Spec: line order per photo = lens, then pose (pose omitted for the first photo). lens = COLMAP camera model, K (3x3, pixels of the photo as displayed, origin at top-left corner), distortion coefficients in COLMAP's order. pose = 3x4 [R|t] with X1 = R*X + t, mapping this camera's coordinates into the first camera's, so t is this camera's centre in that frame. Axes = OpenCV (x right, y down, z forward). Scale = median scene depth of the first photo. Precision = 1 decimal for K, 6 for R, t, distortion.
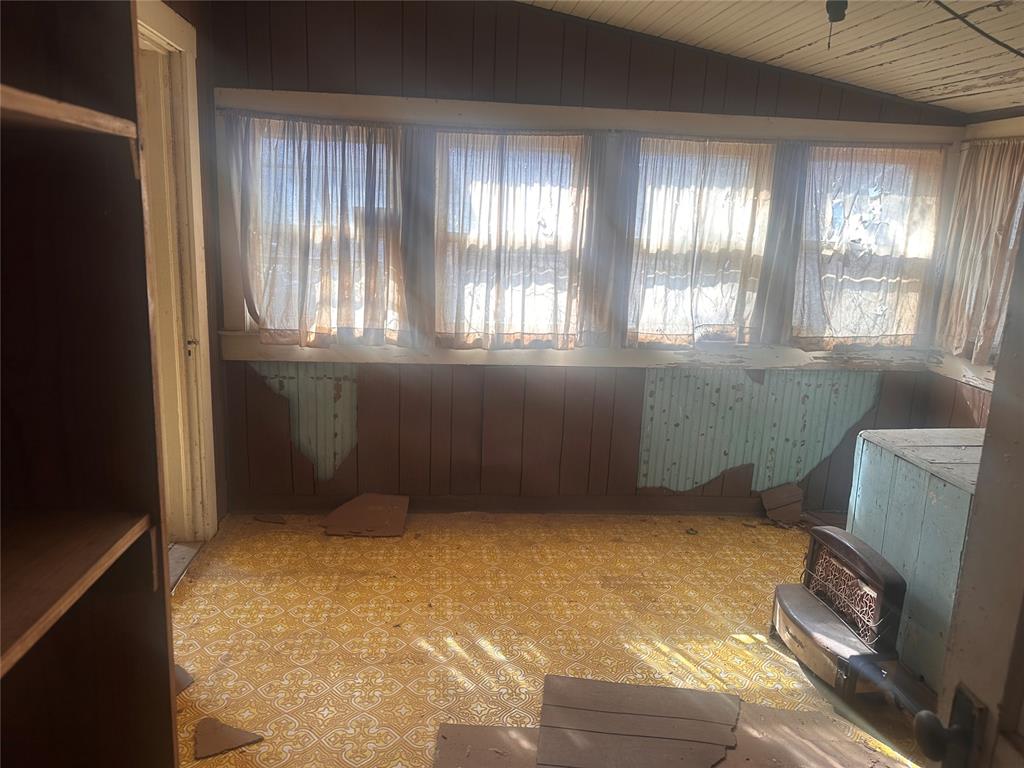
lens RADIAL K [[731.6, 0, 512.0], [0, 731.6, 384.0], [0, 0, 1]] dist [0.001374, 0.000293]
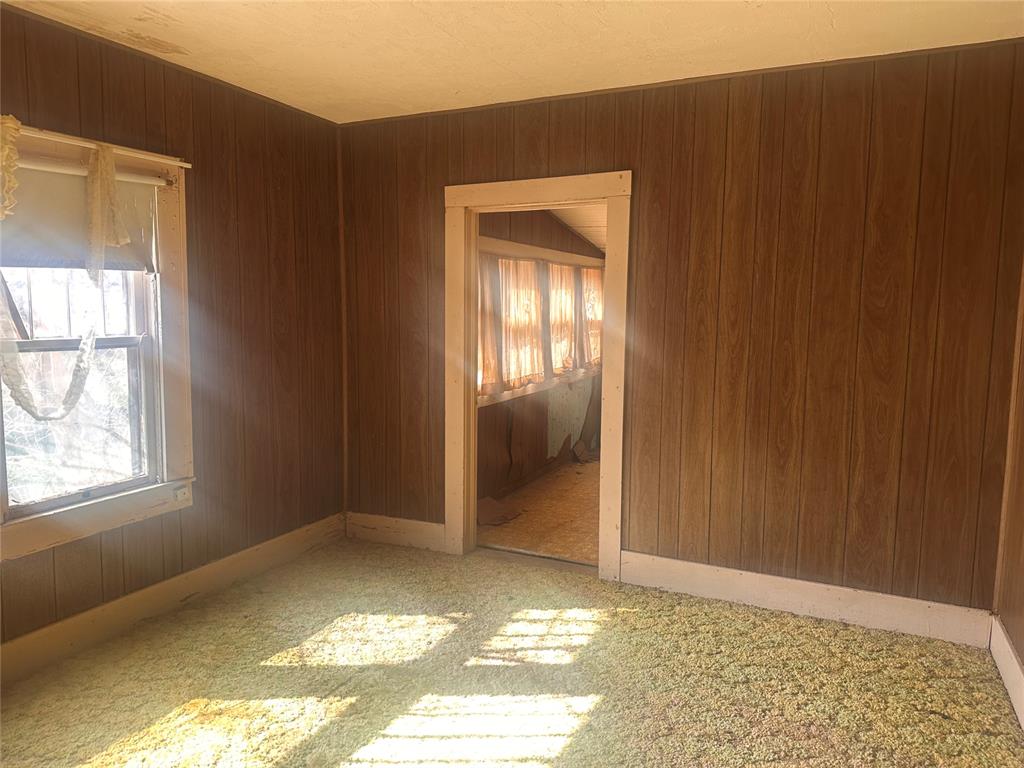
lens RADIAL K [[731.6, 0, 512.0], [0, 731.6, 384.0], [0, 0, 1]] dist [0.001374, 0.000293]
pose [[0.504430, -0.129910, 0.853624, -1.464216], [0.210464, 0.977298, 0.024362, -0.102452], [-0.837410, 0.167369, 0.520319, 0.167187]]
